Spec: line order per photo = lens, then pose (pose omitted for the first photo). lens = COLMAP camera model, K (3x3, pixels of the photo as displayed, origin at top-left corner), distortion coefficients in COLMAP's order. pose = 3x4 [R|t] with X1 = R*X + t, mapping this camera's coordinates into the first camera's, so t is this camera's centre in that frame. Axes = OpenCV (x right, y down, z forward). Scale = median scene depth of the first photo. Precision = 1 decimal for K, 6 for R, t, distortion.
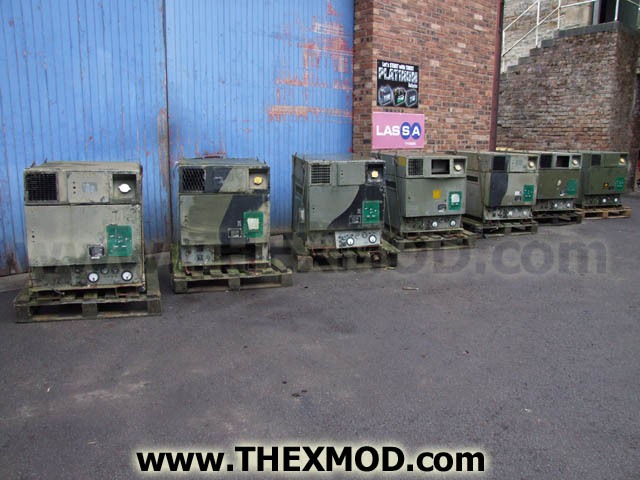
lens RADIAL K [[512.8, 0, 320.0], [0, 512.8, 240.0], [0, 0, 1]] dist [-0.055877, 0.003738]
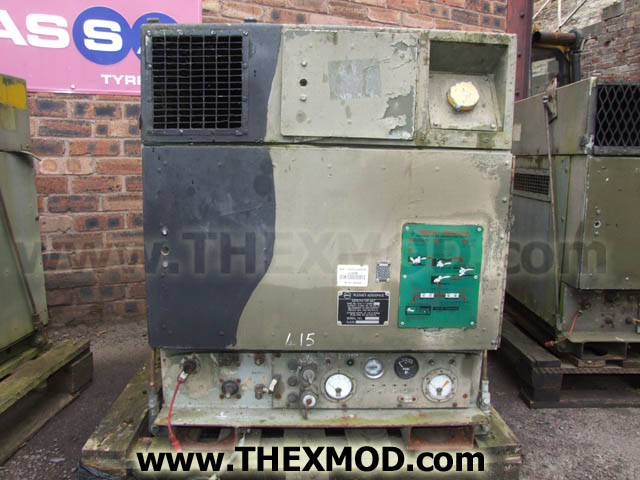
lens RADIAL K [[512.8, 0, 320.0], [0, 512.8, 240.0], [0, 0, 1]] dist [-0.055877, 0.003738]
pose [[0.961401, 0.035076, -0.272905, 0.417882], [-0.050275, 0.997537, -0.048902, -0.094124], [0.270517, 0.060735, 0.960797, 0.837214]]
